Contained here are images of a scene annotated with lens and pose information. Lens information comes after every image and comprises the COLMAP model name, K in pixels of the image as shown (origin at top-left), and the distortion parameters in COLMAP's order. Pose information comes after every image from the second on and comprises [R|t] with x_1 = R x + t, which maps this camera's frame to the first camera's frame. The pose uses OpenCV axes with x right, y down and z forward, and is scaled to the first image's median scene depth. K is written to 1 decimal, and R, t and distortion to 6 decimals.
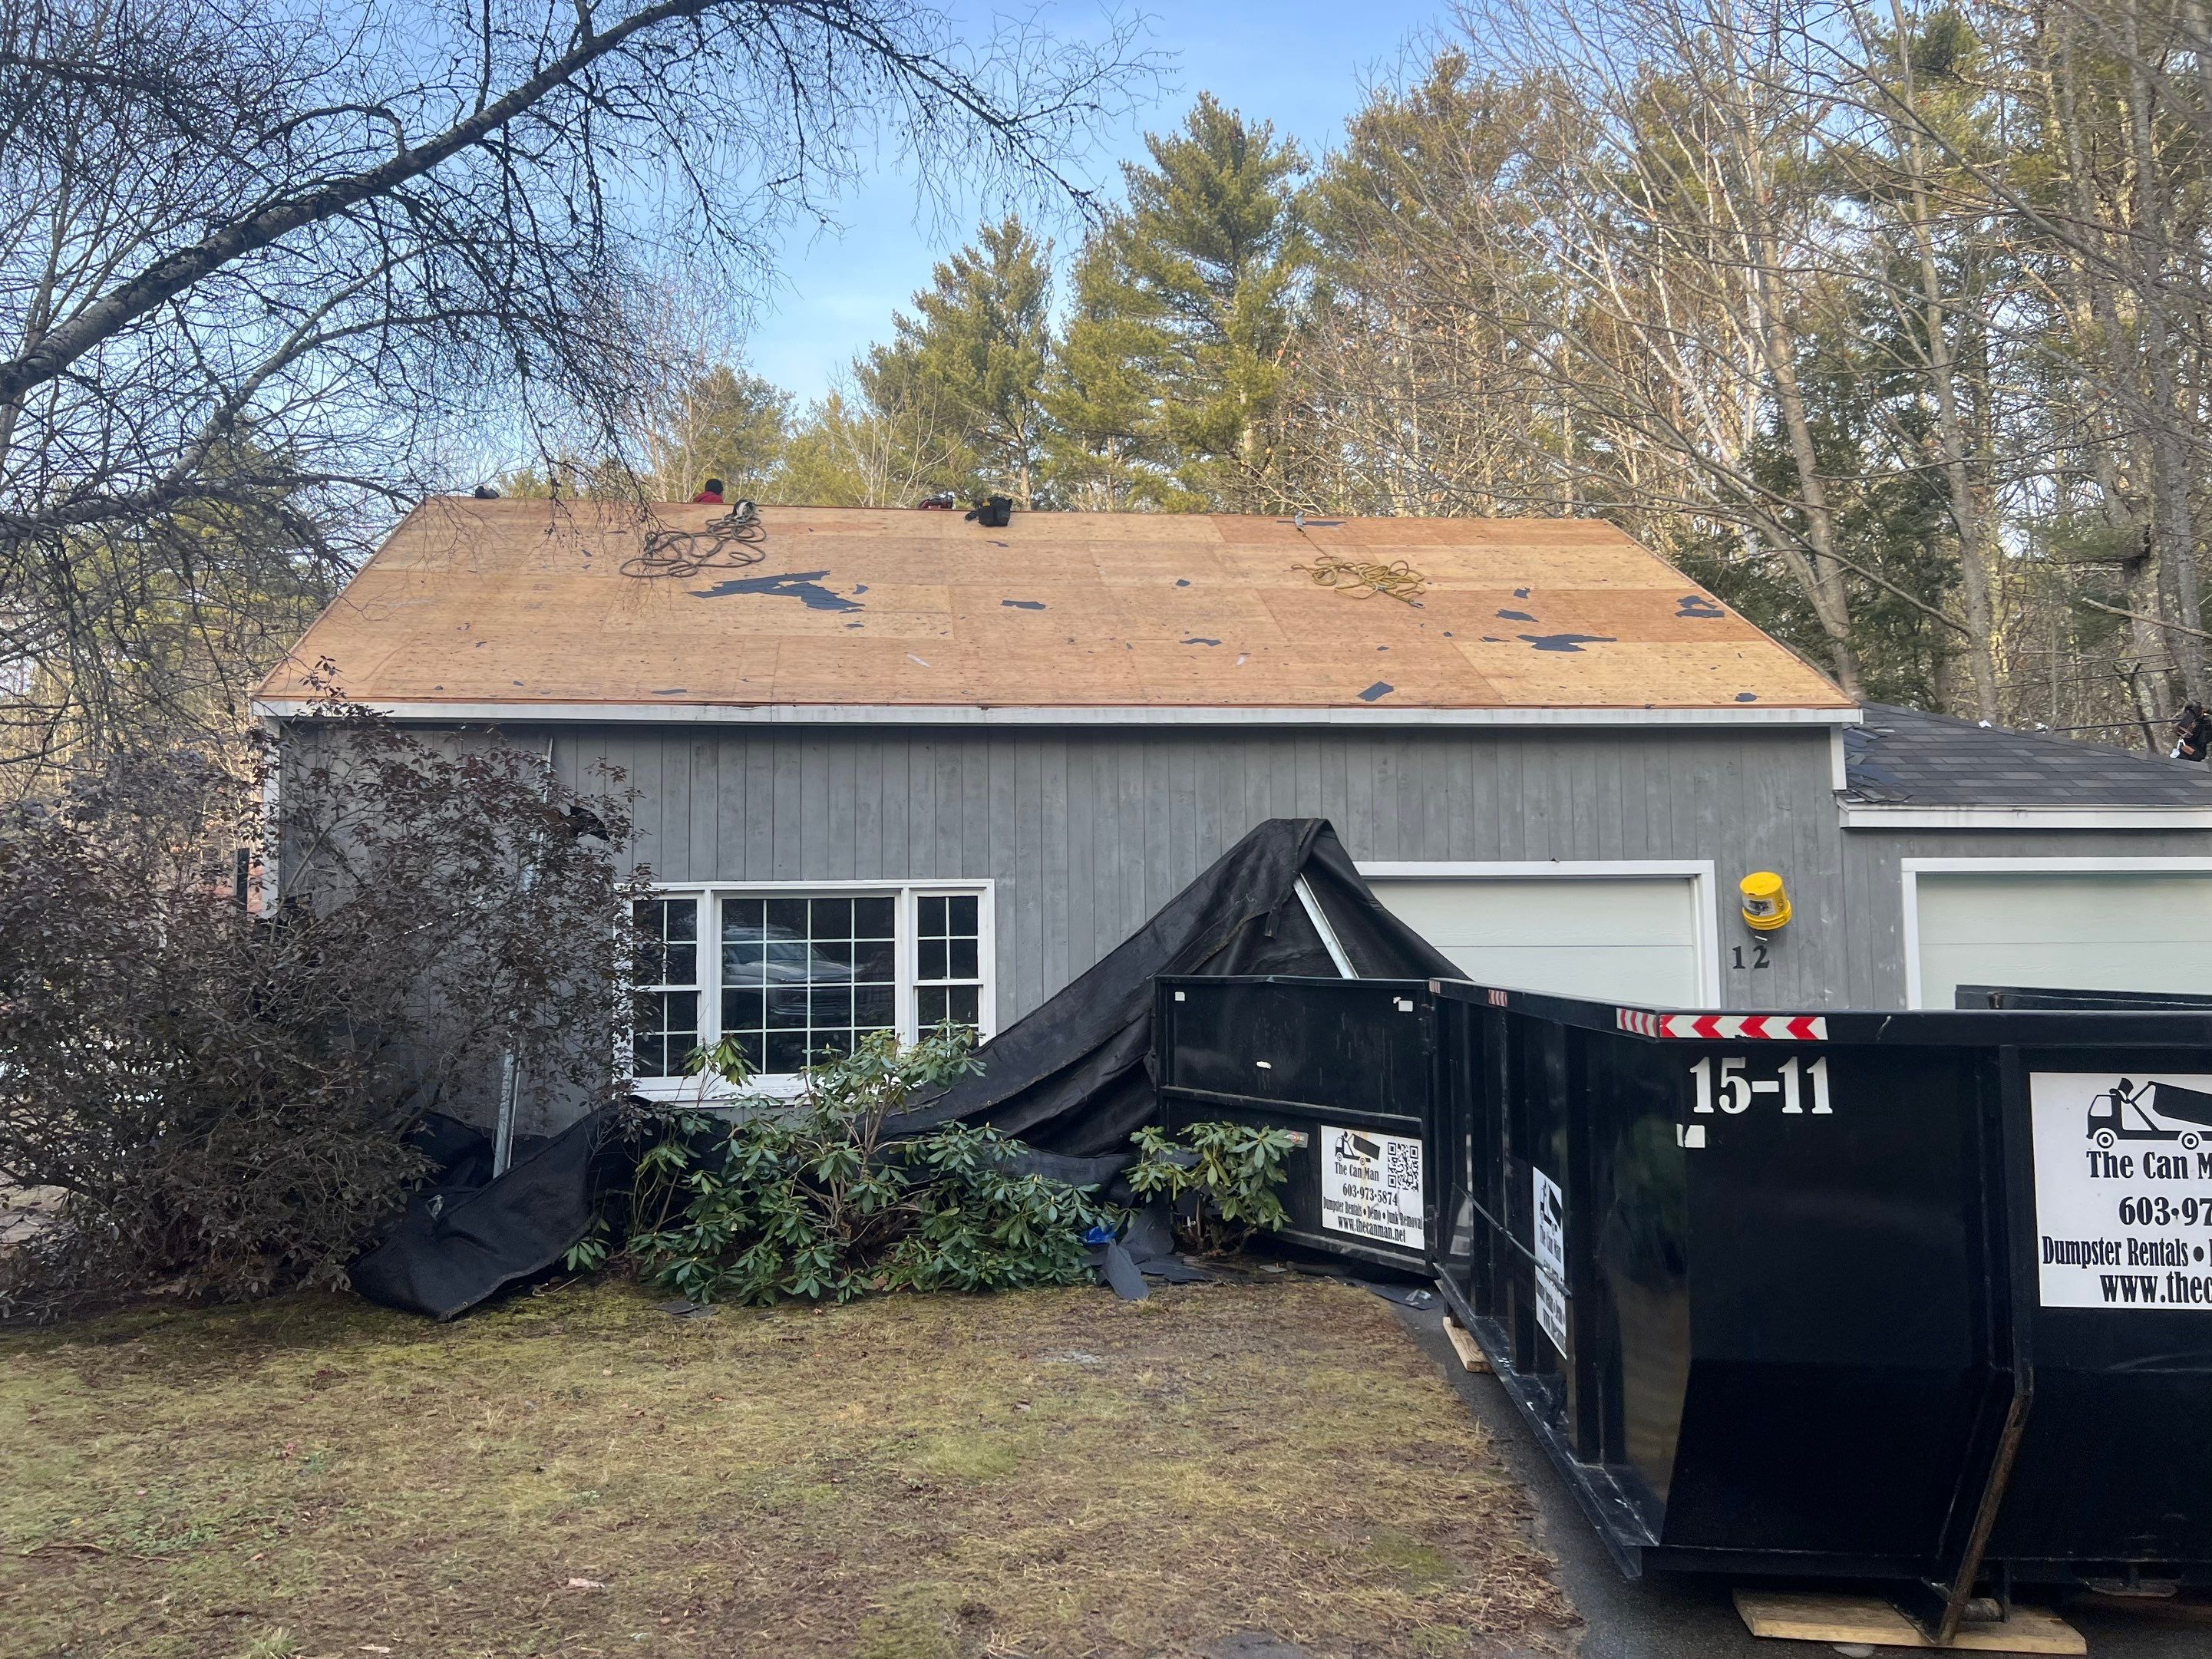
lens RADIAL K [[1678.3, 0, 1043.0], [0, 1678.3, 797.4], [0, 0, 1]] dist [0.052571, -0.052463]
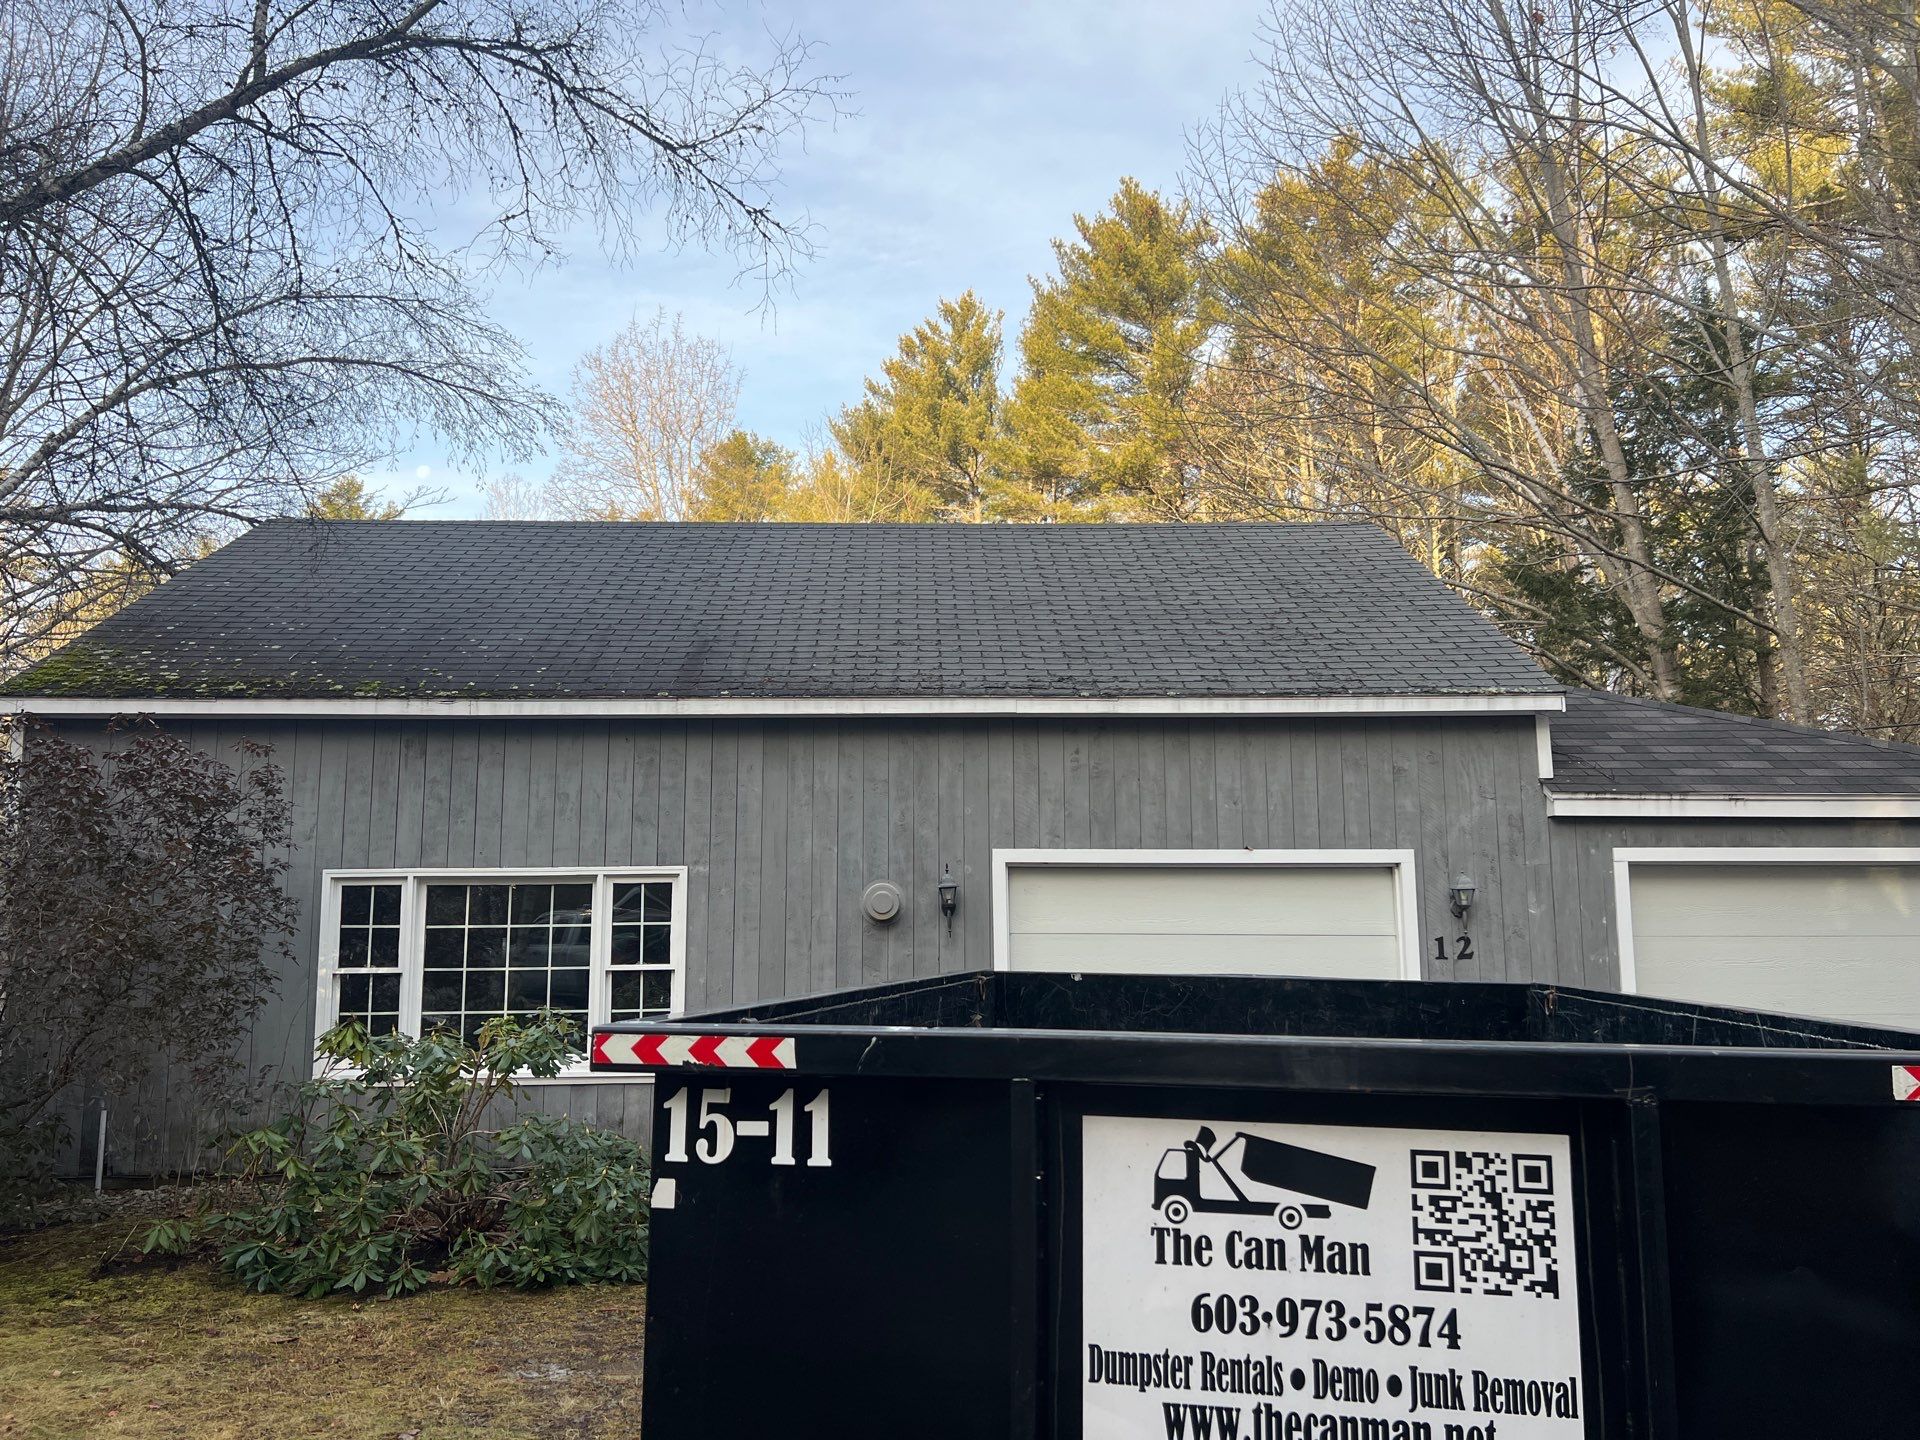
lens RADIAL K [[1440.4, 0, 923.6], [0, 1440.4, 723.3], [0, 0, 1]] dist [0.063306, -0.068246]
pose [[0.995104, -0.007125, -0.098577, 0.205094], [0.001899, 0.998593, -0.052998, 0.008085], [0.098816, 0.052551, 0.993717, 0.124492]]
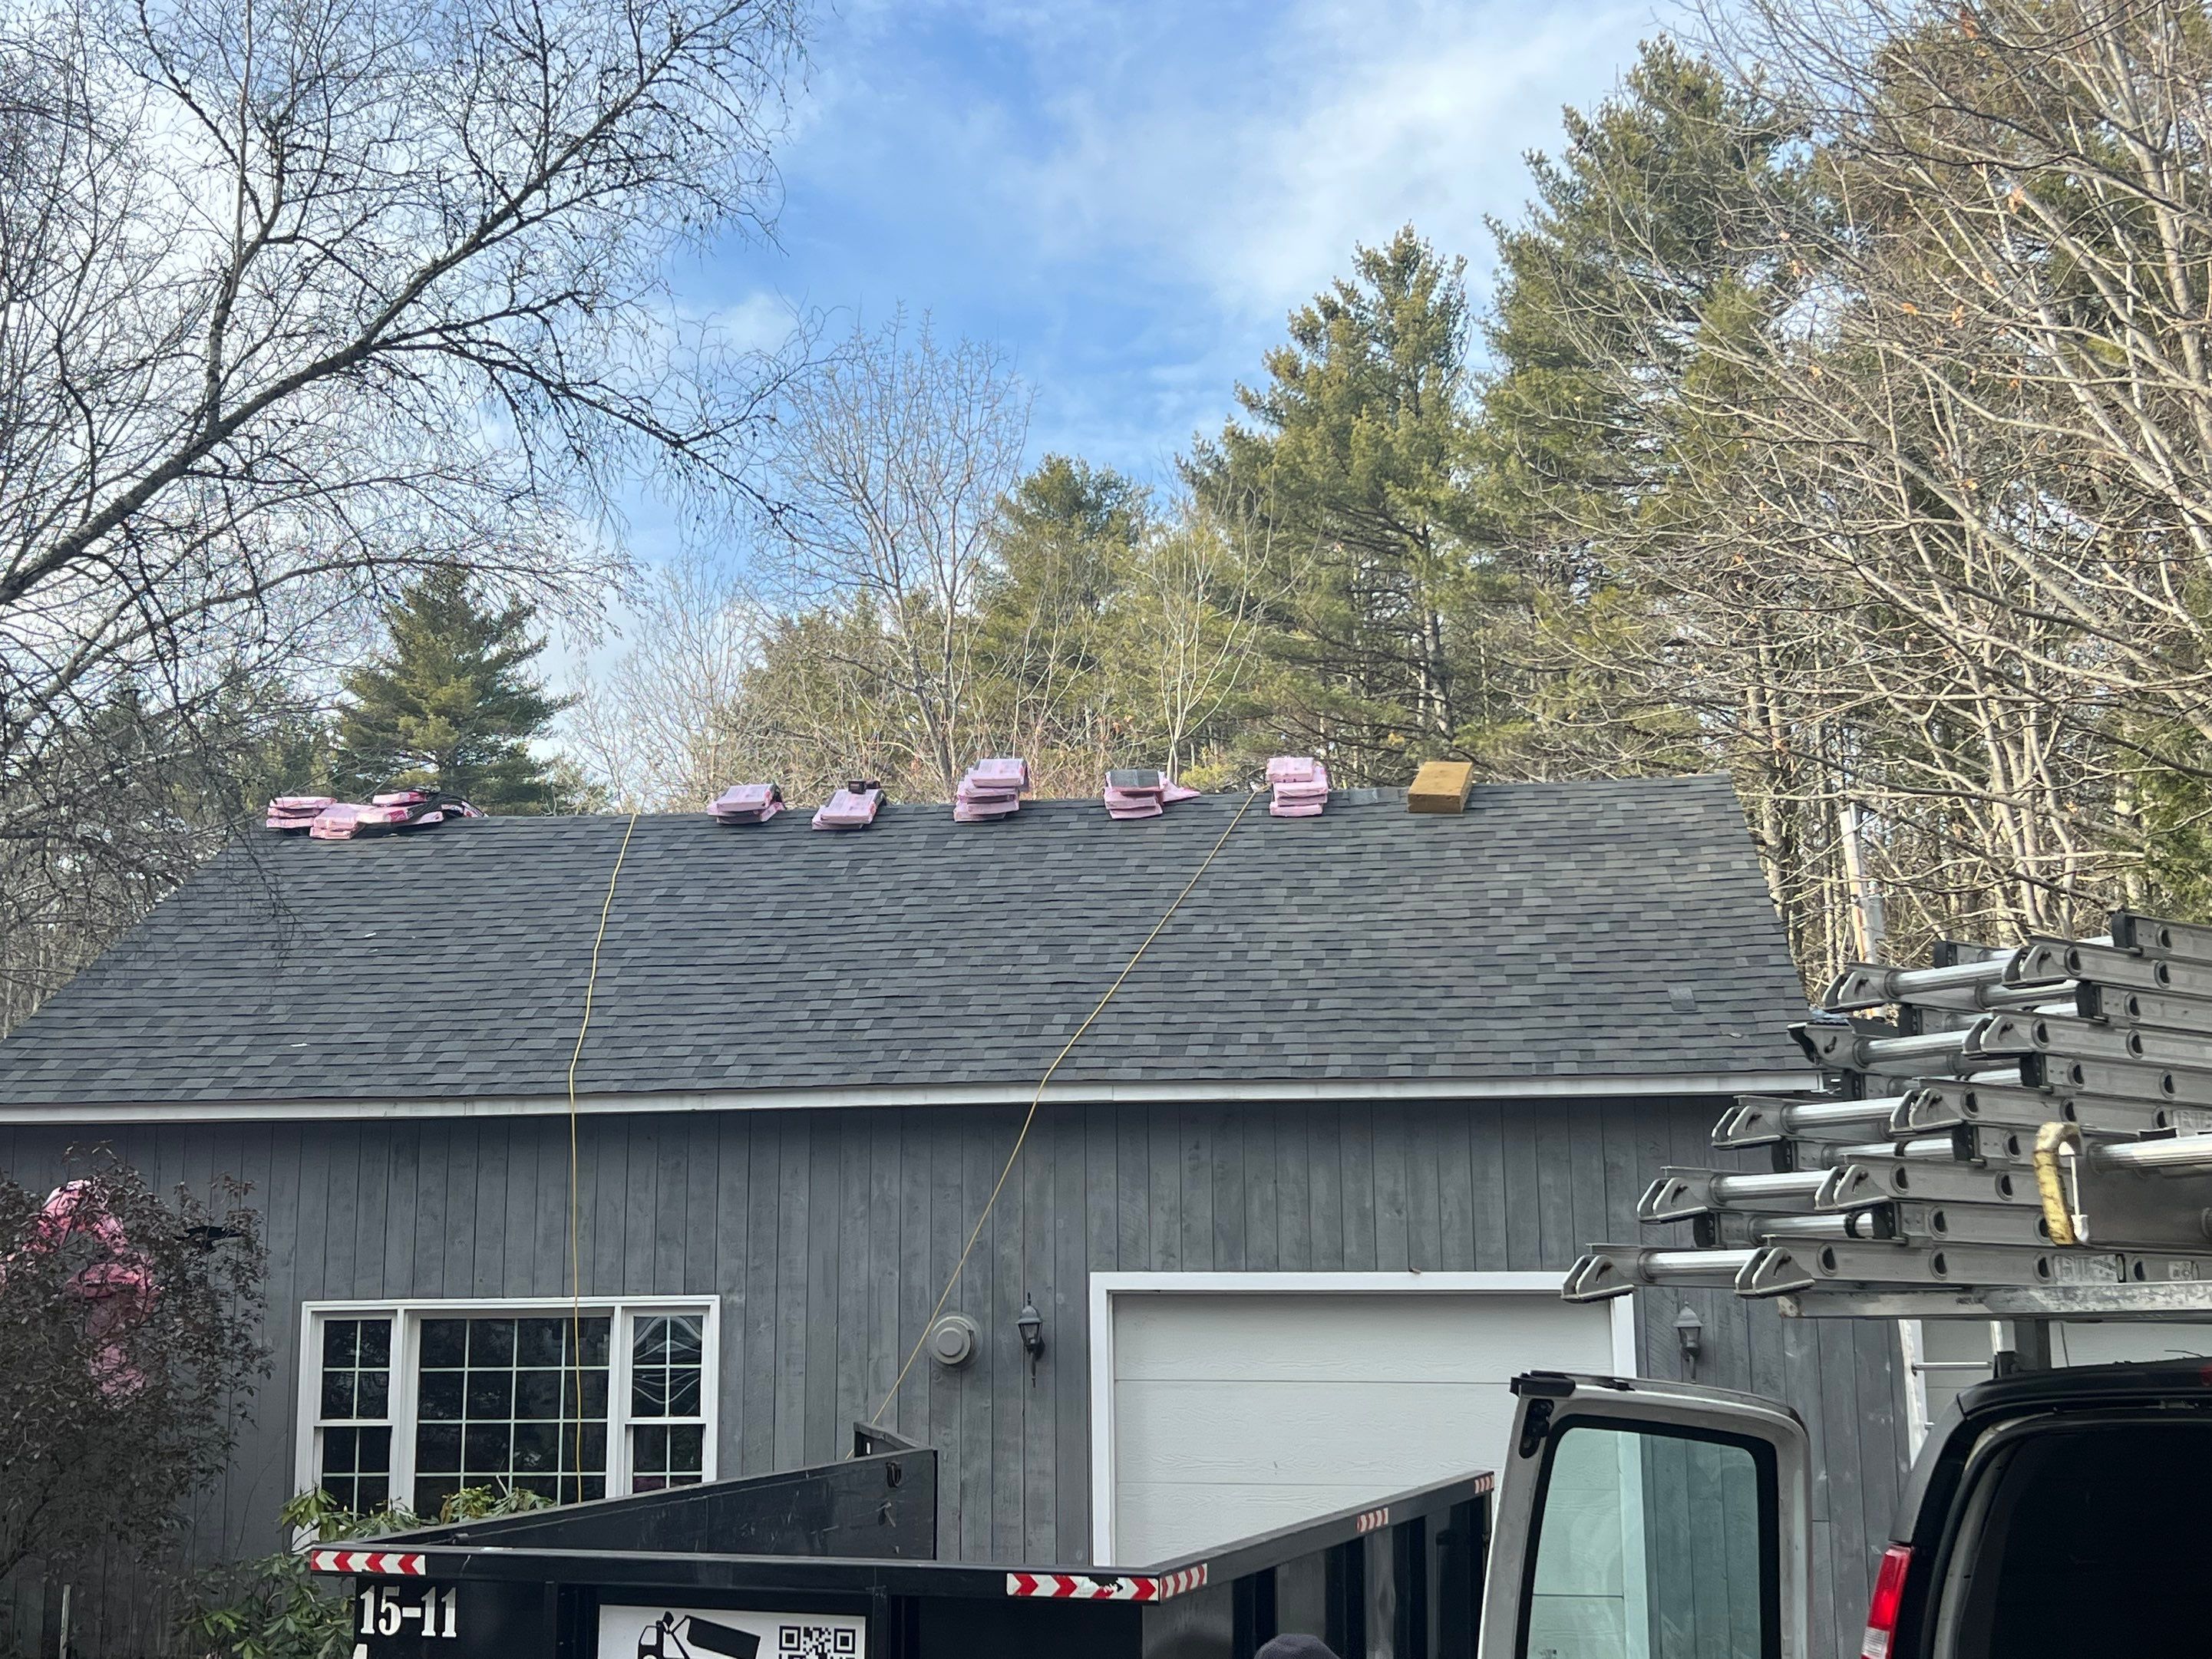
lens RADIAL K [[2612.9, 0, 1045.7], [0, 2612.9, 797.9], [0, 0, 1]] dist [0.117503, -0.332913]
pose [[0.963947, -0.043041, -0.262590, 0.490142], [0.020046, 0.995773, -0.089631, -0.079787], [0.265338, 0.081135, 0.960735, -0.251828]]
